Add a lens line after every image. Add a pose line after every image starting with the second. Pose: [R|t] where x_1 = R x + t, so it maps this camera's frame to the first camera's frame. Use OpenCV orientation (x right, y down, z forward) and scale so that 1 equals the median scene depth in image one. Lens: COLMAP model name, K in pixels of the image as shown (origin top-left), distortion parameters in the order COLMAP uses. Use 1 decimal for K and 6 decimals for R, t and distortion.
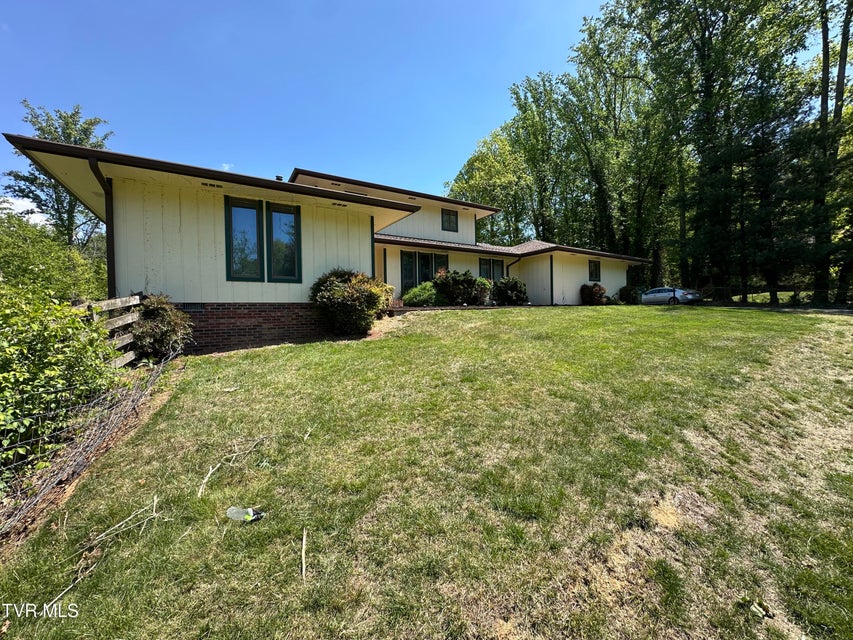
lens RADIAL K [[346.4, 0, 429.3], [0, 346.4, 315.8], [0, 0, 1]] dist [-0.011383, 0.000061]
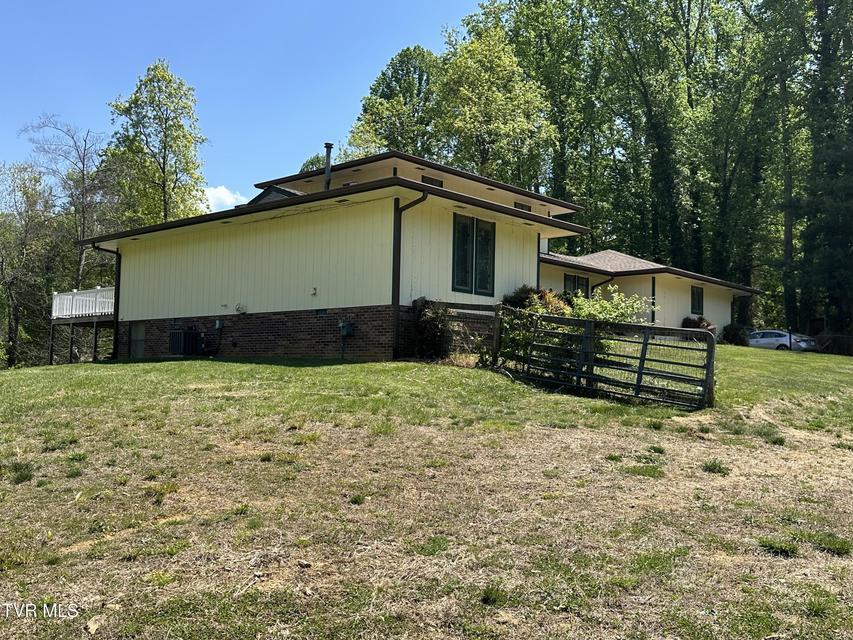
lens RADIAL K [[842.2, 0, 425.5], [0, 842.2, 322.6], [0, 0, 1]] dist [0.010669, 0.000000]
pose [[0.967814, 0.062508, 0.243782, -0.395931], [-0.045473, 0.996154, -0.074894, 0.059829], [-0.247526, 0.061398, 0.966934, -0.460756]]
